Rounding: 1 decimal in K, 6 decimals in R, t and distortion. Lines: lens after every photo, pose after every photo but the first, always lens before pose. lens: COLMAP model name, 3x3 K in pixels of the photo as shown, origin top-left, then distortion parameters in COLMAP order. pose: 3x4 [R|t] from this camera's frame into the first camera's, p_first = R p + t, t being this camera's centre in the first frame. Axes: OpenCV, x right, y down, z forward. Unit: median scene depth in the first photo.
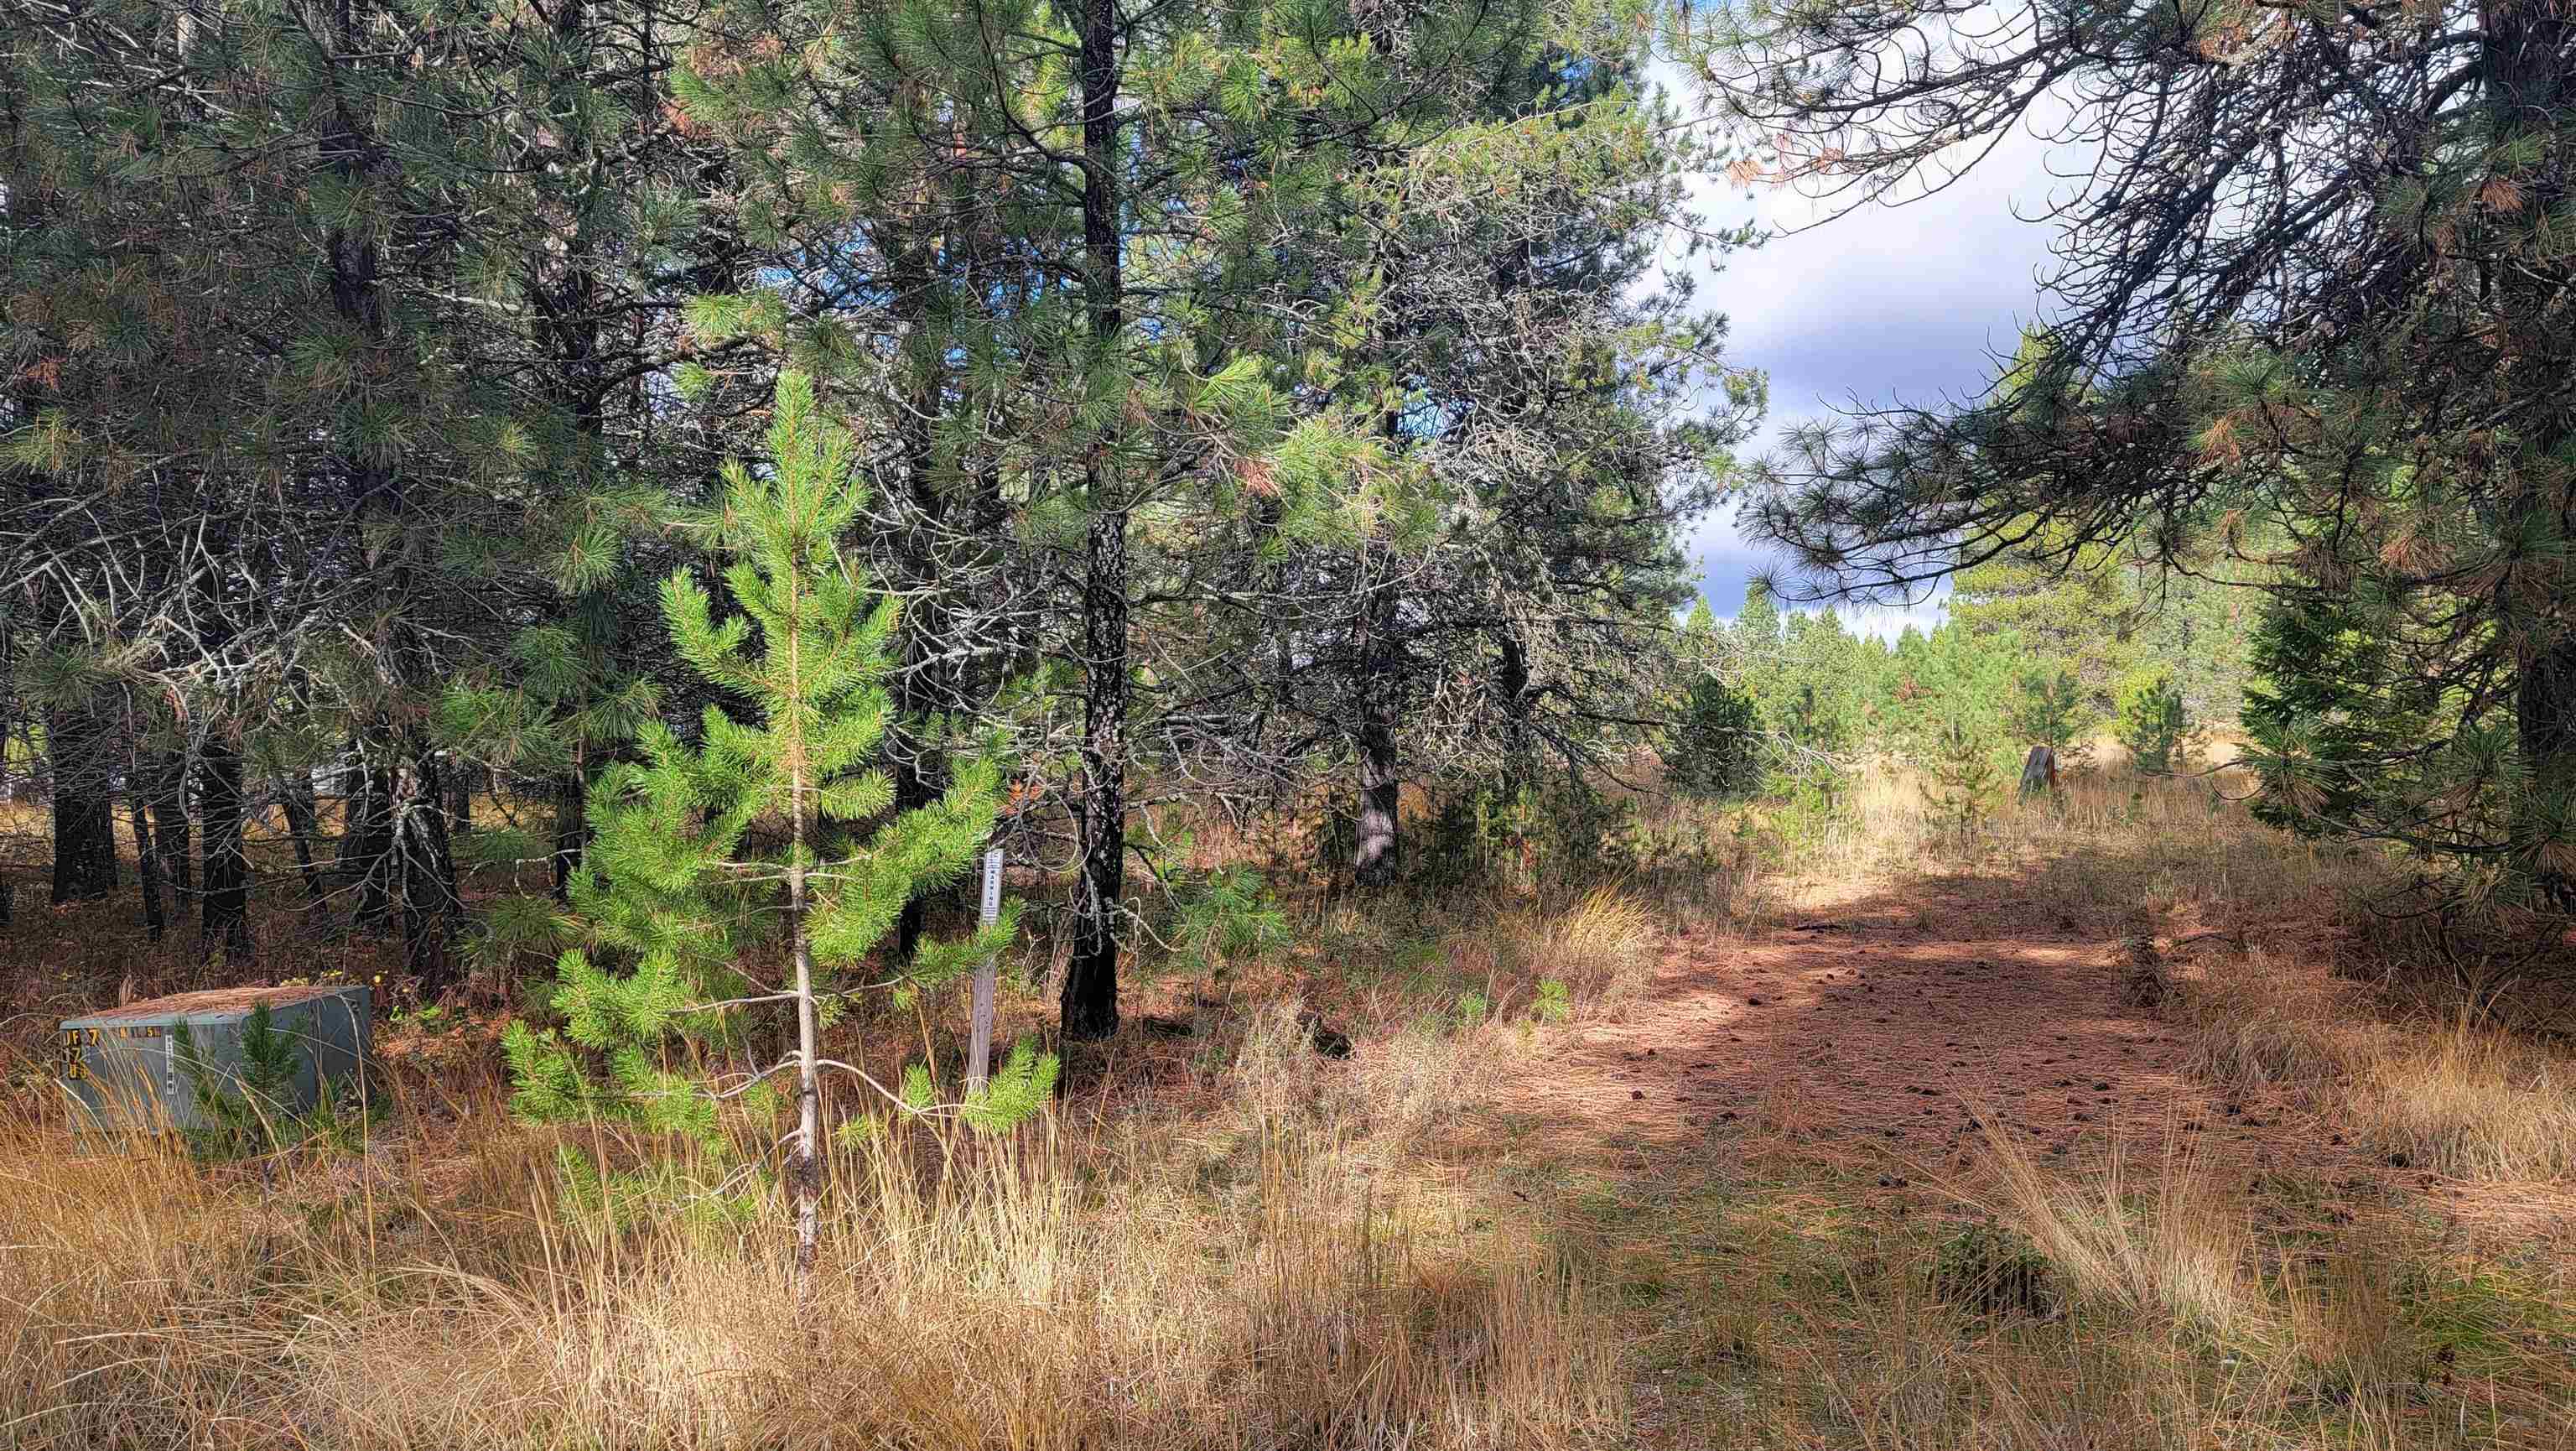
lens RADIAL K [[1785.9, 0, 1291.7], [0, 1785.9, 724.6], [0, 0, 1]] dist [-0.003927, 0.000013]
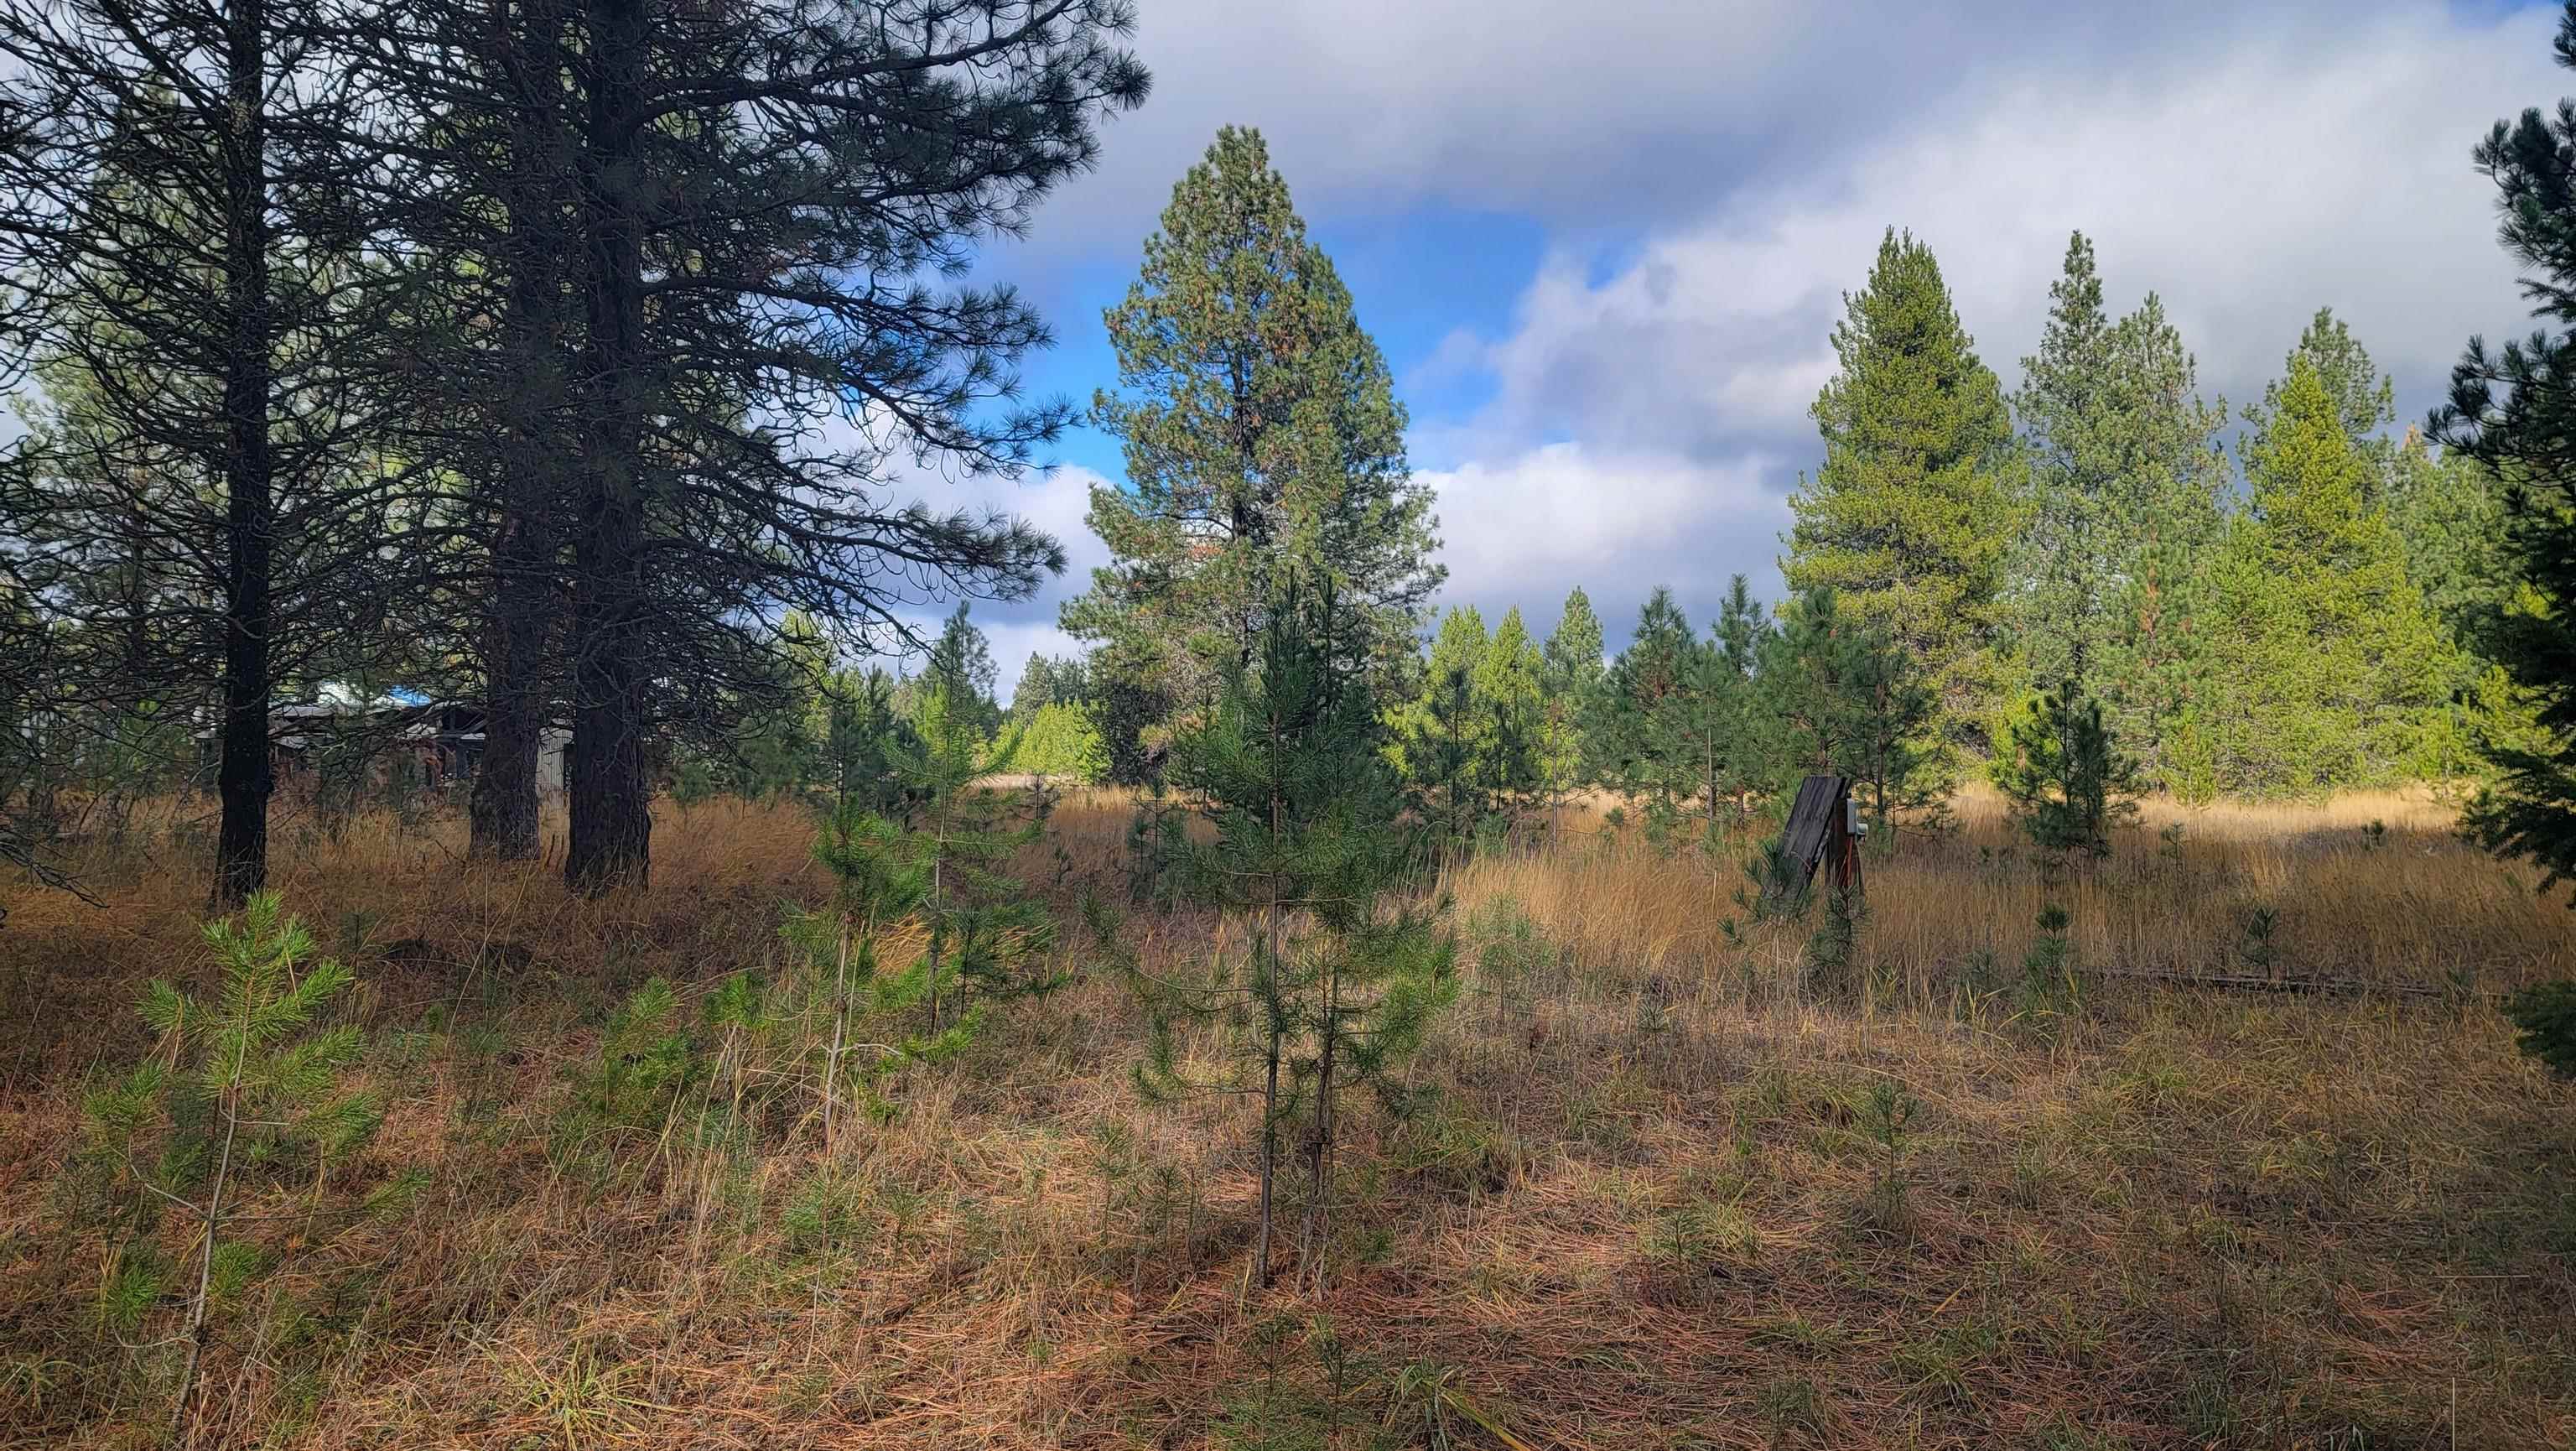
lens RADIAL K [[1785.9, 0, 1285.1], [0, 1785.9, 721.1], [0, 0, 1]] dist [-0.003927, 0.000013]
pose [[0.997867, 0.032904, 0.056383, 0.155391], [-0.031744, 0.999268, -0.021348, 0.006947], [-0.057044, 0.019513, 0.998181, 0.338122]]
